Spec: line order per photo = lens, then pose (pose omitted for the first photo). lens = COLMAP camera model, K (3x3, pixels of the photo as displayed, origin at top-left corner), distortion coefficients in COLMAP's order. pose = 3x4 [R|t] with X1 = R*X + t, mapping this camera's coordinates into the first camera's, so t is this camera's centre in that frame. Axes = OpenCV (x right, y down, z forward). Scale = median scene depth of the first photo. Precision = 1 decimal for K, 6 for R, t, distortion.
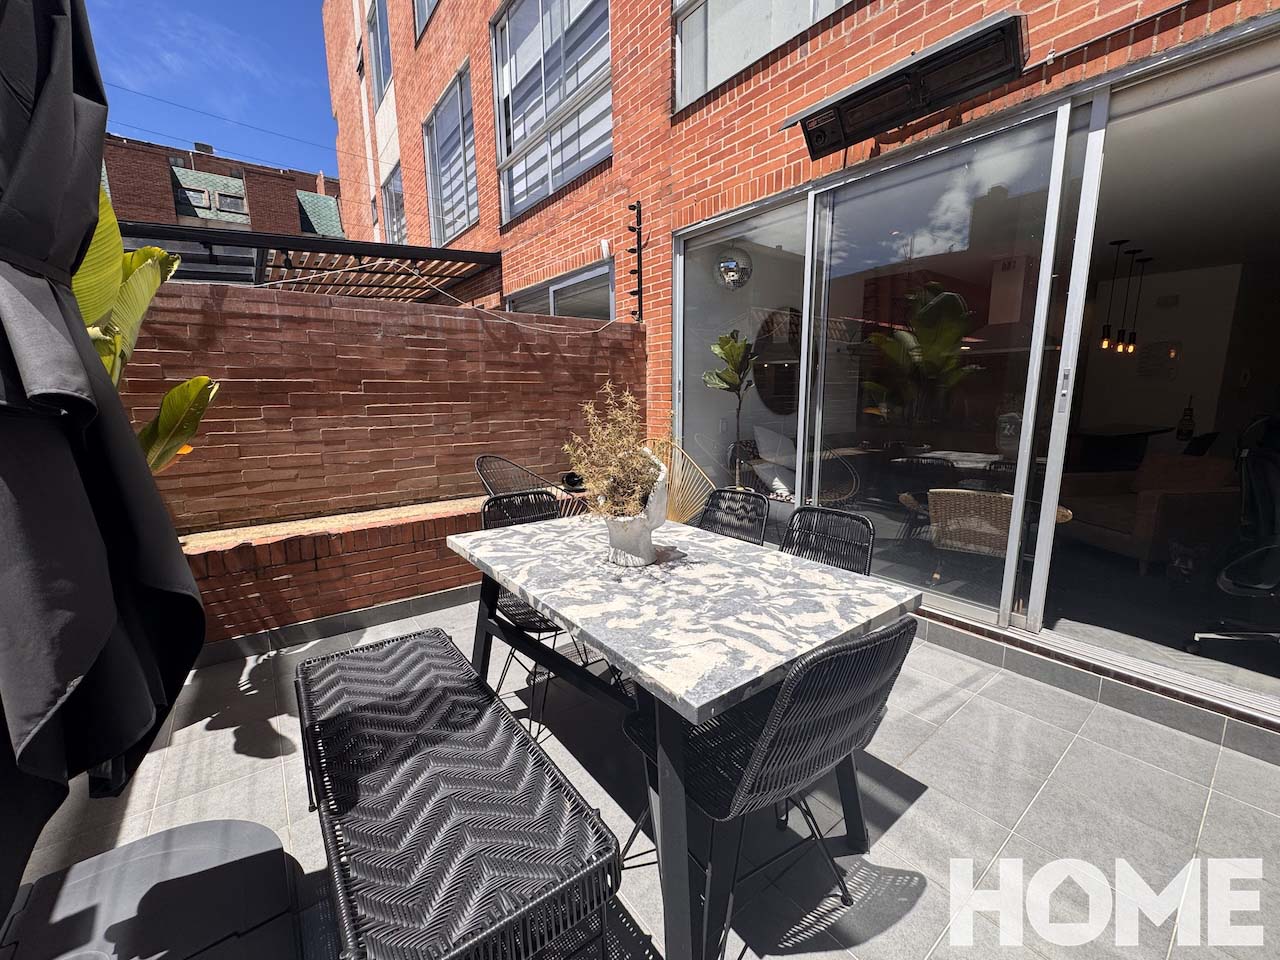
lens RADIAL K [[506.6, 0, 640.0], [0, 506.6, 480.0], [0, 0, 1]] dist [-0.002572, -0.000169]
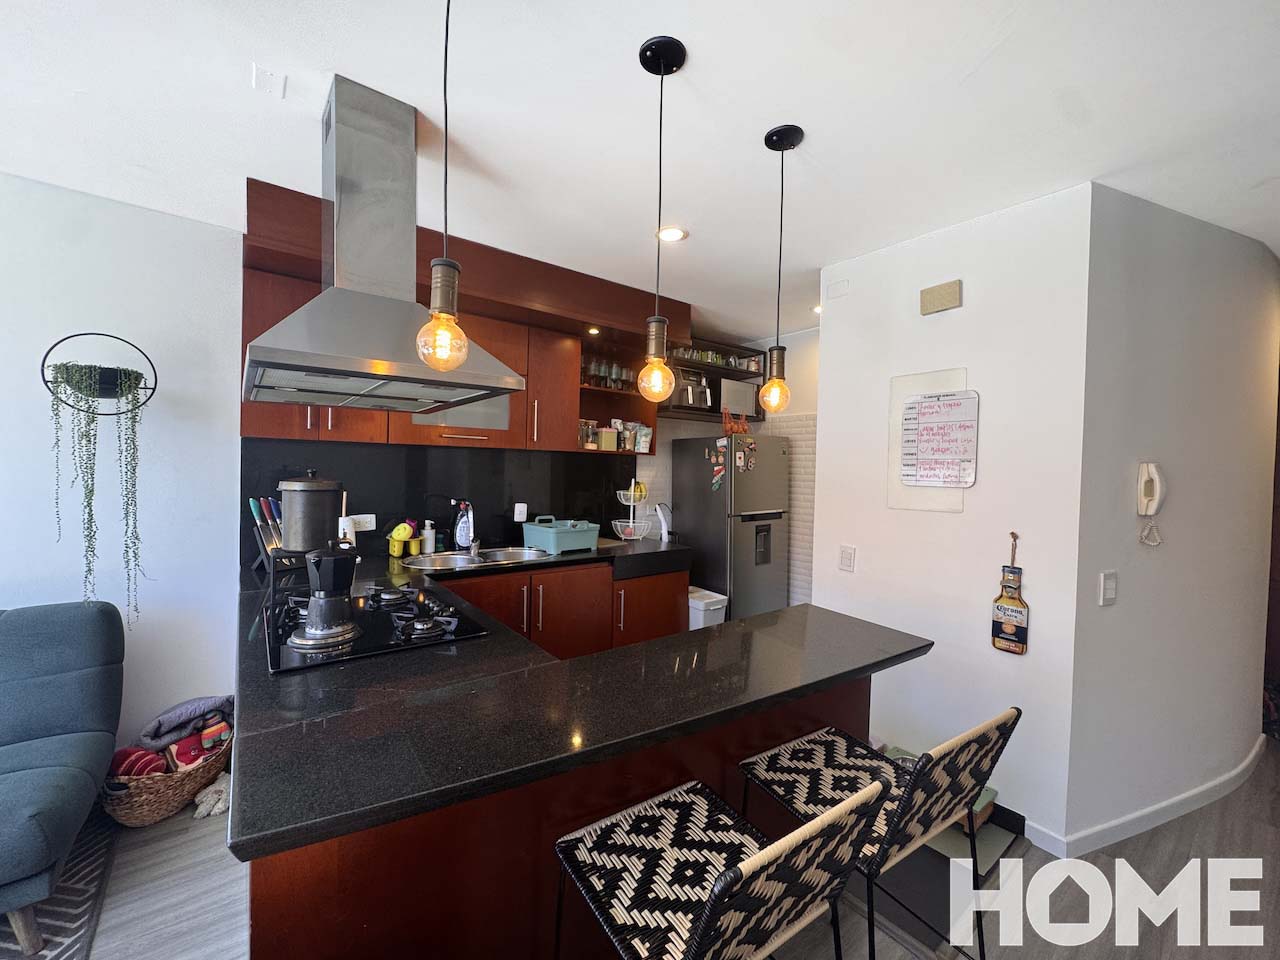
lens RADIAL K [[506.6, 0, 640.0], [0, 506.6, 480.0], [0, 0, 1]] dist [-0.002572, -0.000169]
pose [[0.999446, 0.032737, 0.005973, 1.582884], [-0.031436, 0.987694, -0.153207, -0.271199], [-0.010915, 0.152934, 0.988176, 1.224177]]
